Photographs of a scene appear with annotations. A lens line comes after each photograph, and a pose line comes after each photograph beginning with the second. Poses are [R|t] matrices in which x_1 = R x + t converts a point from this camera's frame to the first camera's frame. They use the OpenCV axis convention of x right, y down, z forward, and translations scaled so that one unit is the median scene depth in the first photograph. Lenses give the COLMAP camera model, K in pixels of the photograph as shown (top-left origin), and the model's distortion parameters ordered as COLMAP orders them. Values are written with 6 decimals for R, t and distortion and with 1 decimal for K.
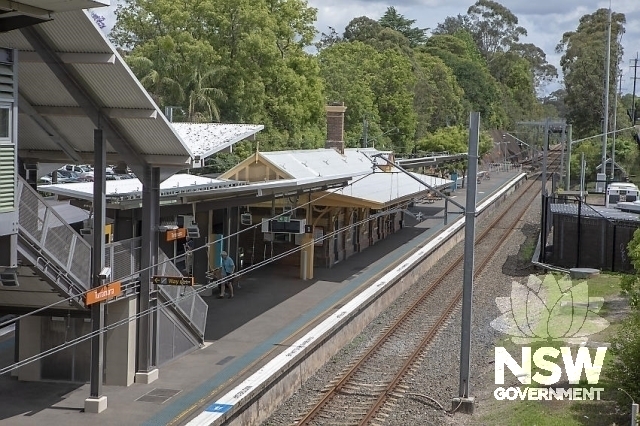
lens RADIAL K [[1273.1, 0, 320.0], [0, 1273.1, 213.0], [0, 0, 1]] dist [0.265822, 0.071432]
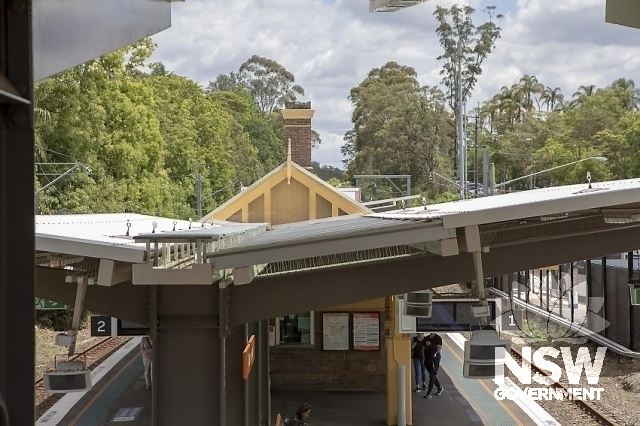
lens RADIAL K [[1273.1, 0, 320.0], [0, 1273.1, 213.0], [0, 0, 1]] dist [0.265822, 0.071432]
pose [[0.976643, -0.035421, 0.211929, -0.029044], [0.048299, 0.997268, -0.055898, -0.000305], [-0.209370, 0.064828, 0.975685, 0.113094]]
